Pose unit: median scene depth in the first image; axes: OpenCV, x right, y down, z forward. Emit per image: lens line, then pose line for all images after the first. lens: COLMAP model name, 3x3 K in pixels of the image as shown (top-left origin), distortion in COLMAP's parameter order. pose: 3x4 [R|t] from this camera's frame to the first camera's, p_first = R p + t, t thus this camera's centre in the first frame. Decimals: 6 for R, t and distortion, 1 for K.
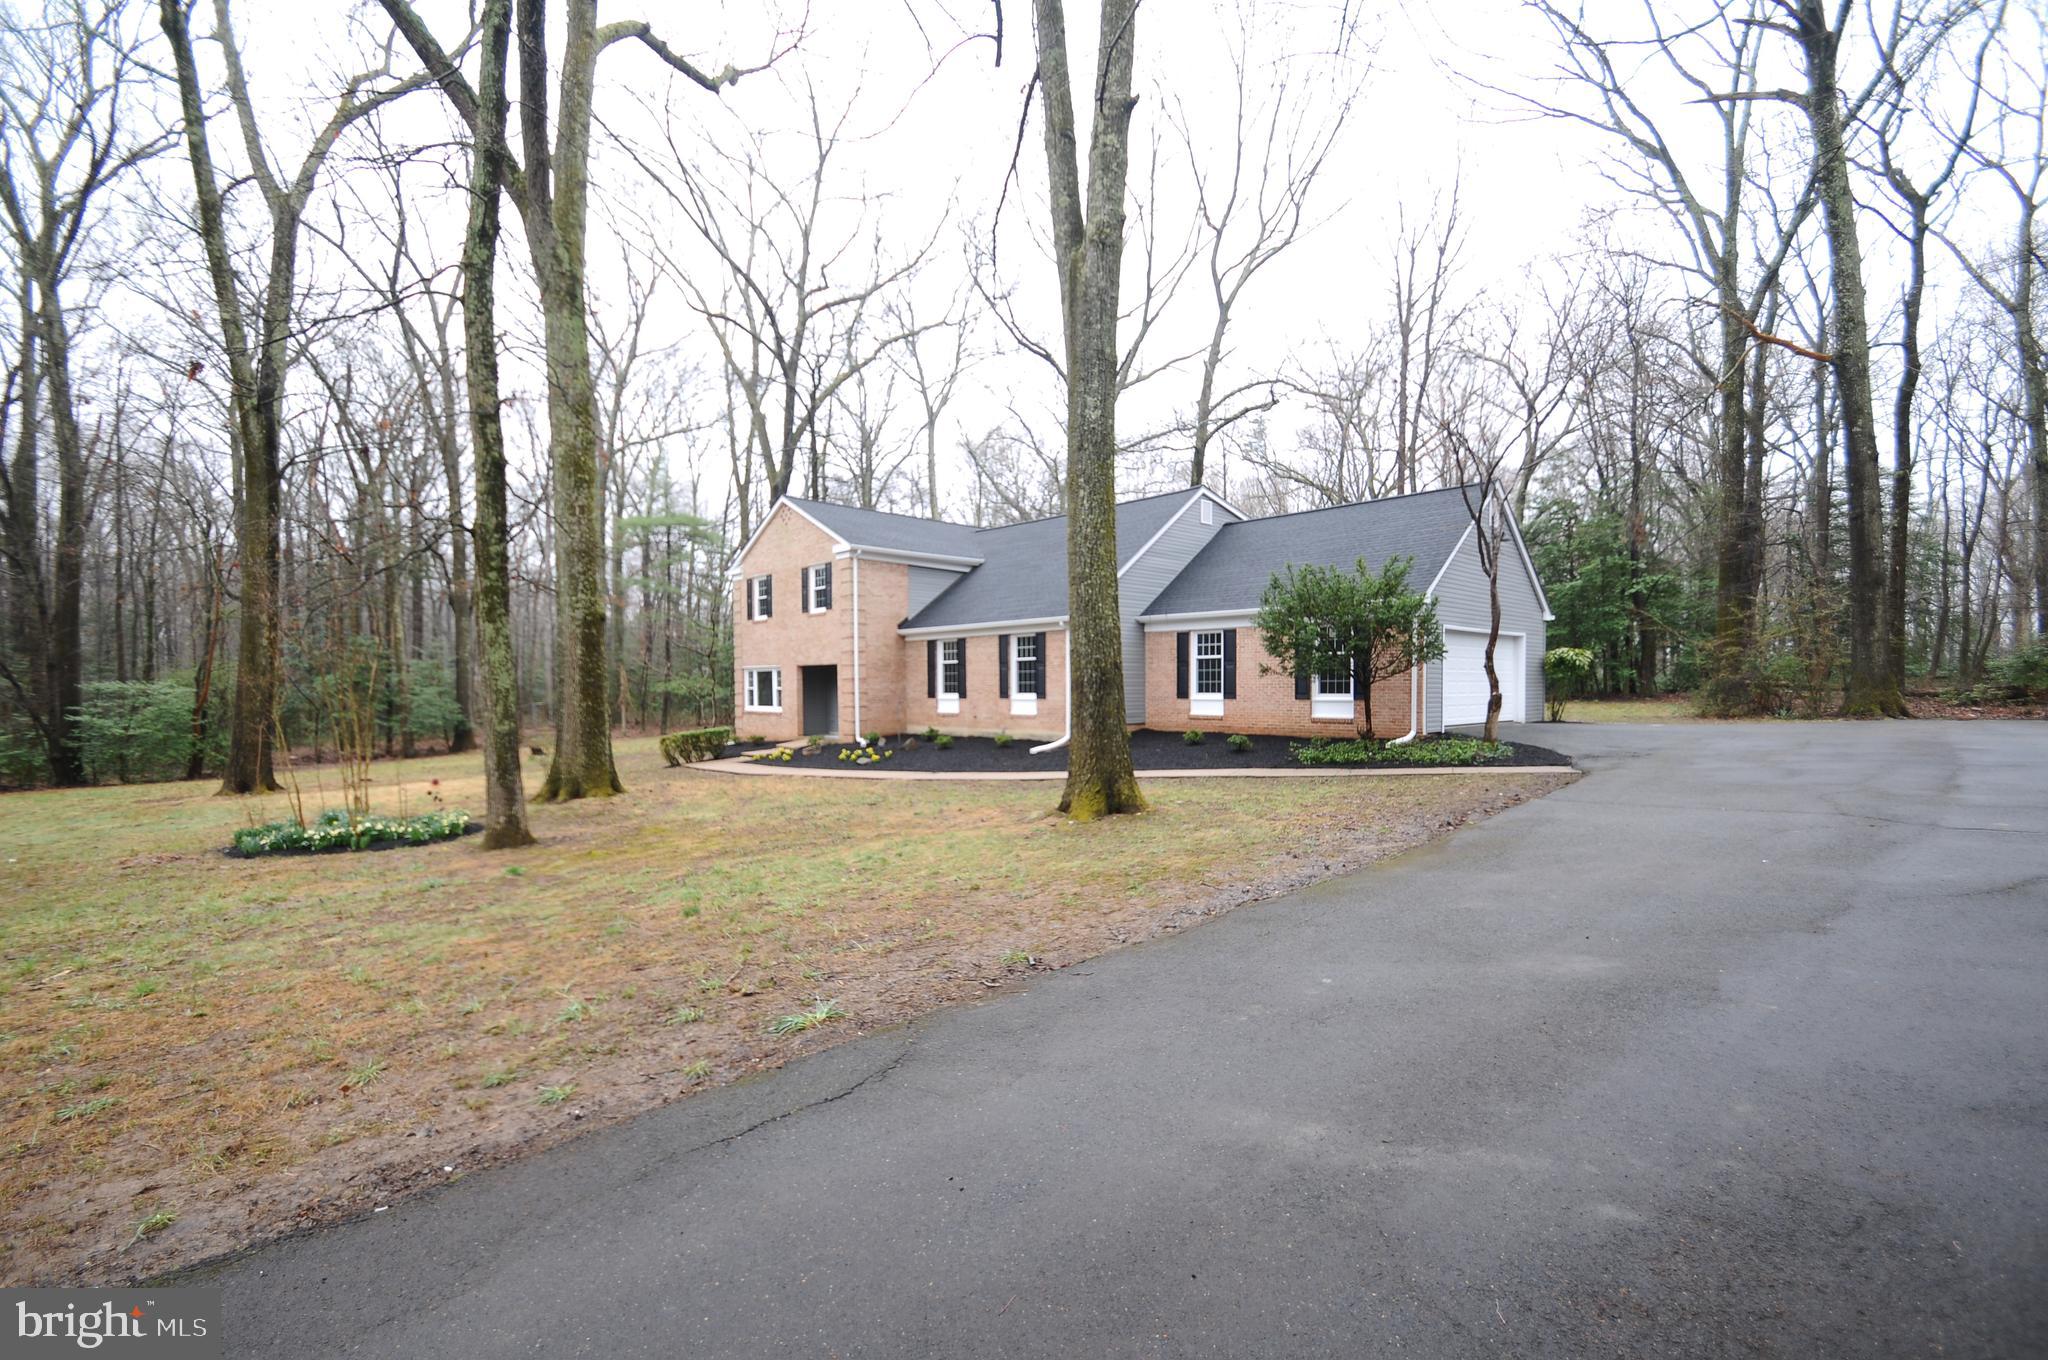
lens RADIAL K [[896.2, 0, 1018.2], [0, 896.2, 687.1], [0, 0, 1]] dist [0.011712, -0.015889]
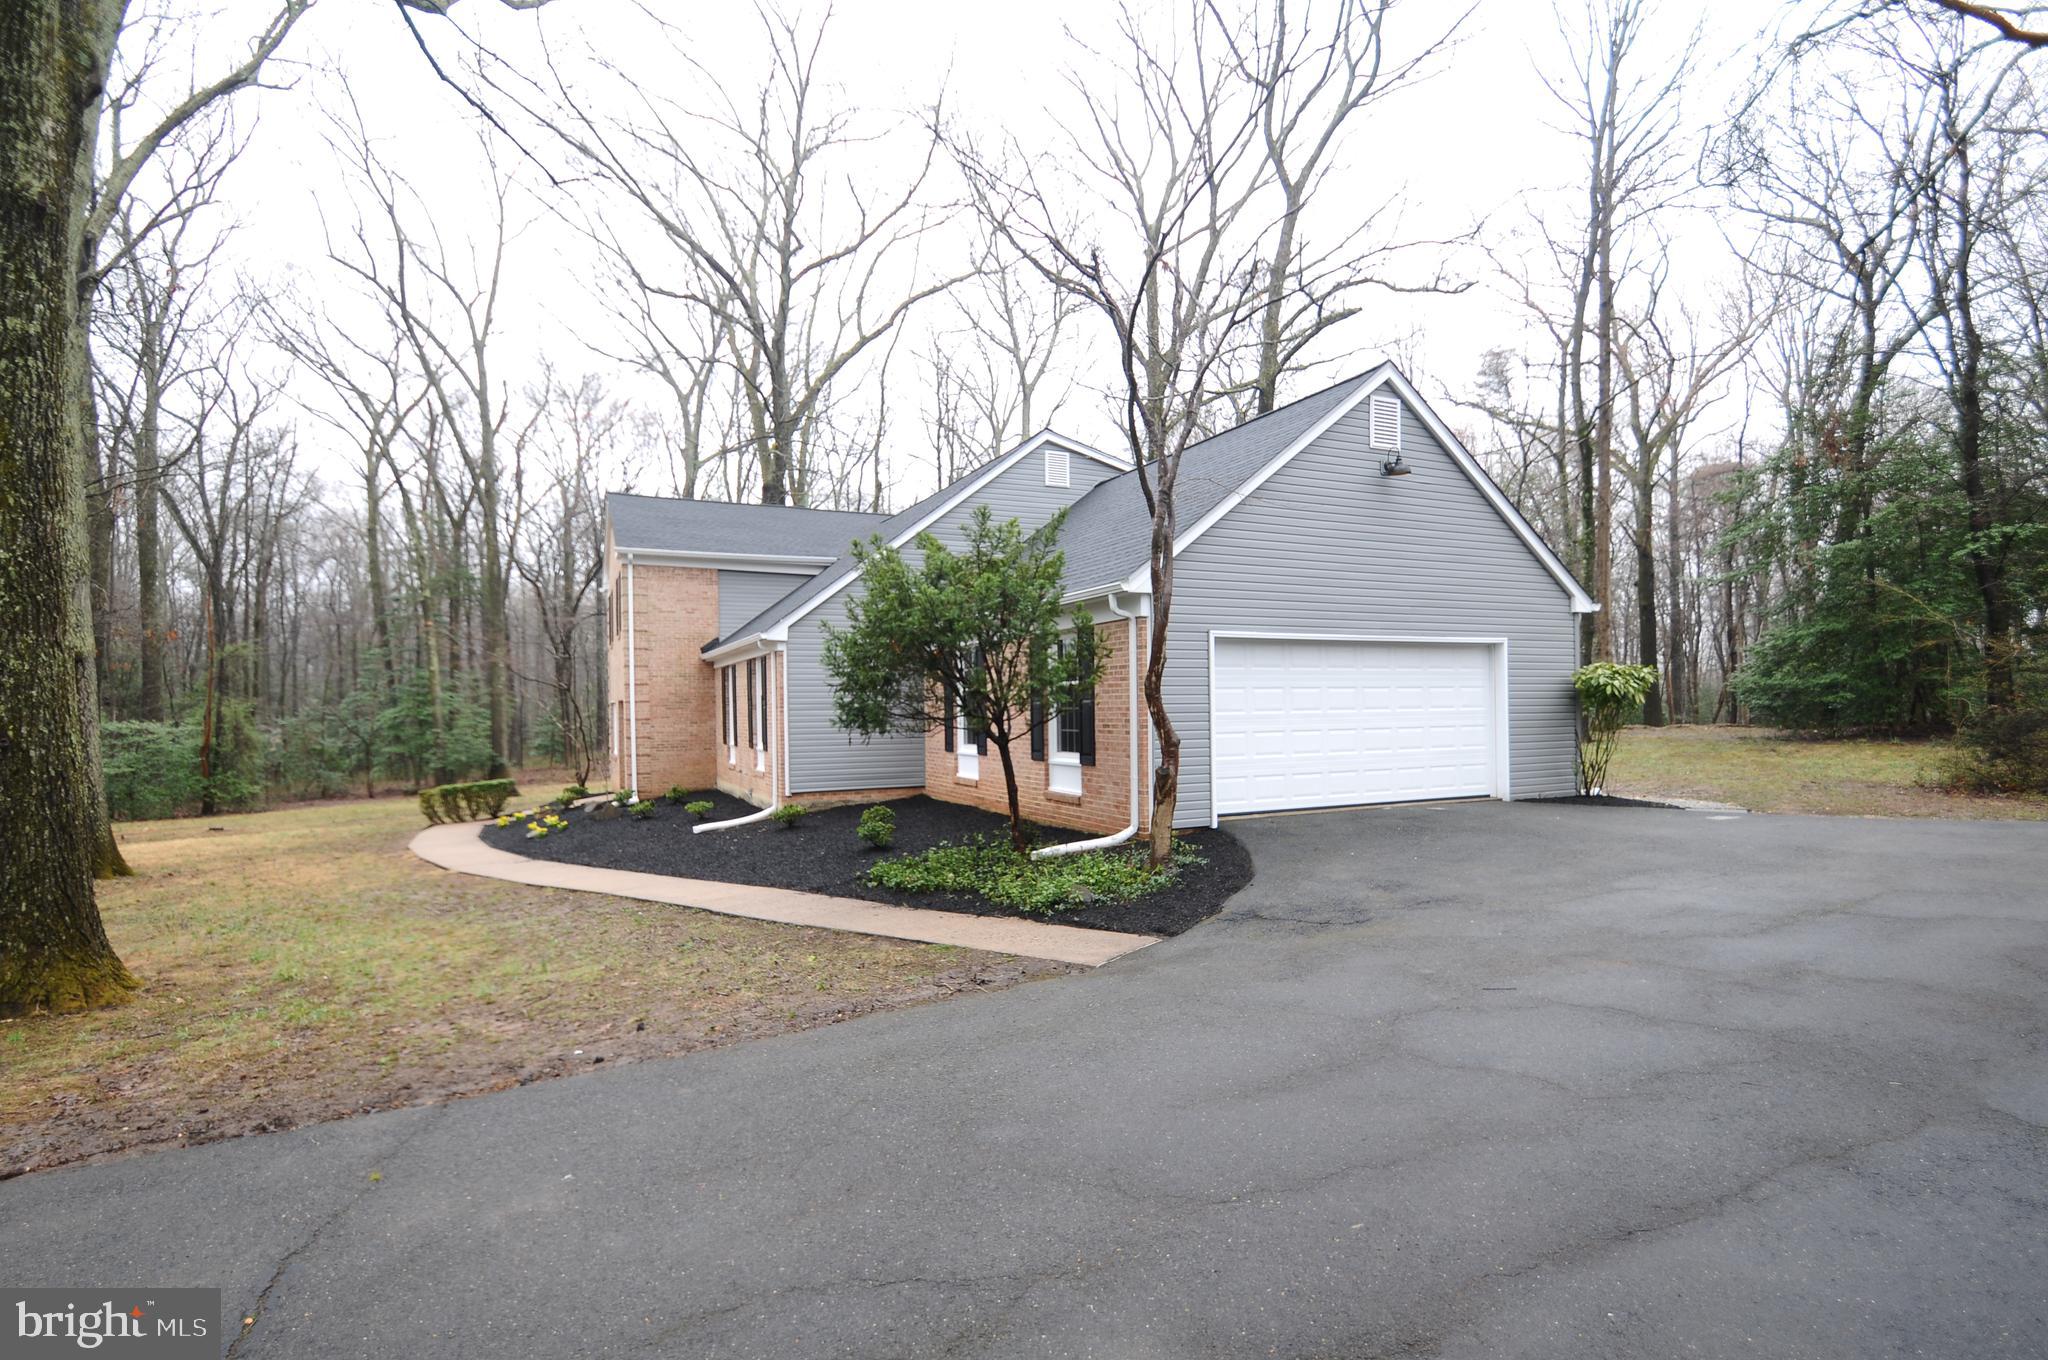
lens RADIAL K [[1006.0, 0, 1024.0], [0, 1006.0, 680.0], [0, 0, 1]] dist [-0.001689, -0.000403]
pose [[0.952077, -0.015443, -0.305468, 0.388327], [0.007081, 0.999570, -0.028465, -0.015602], [0.305776, 0.024938, 0.951777, 0.263347]]
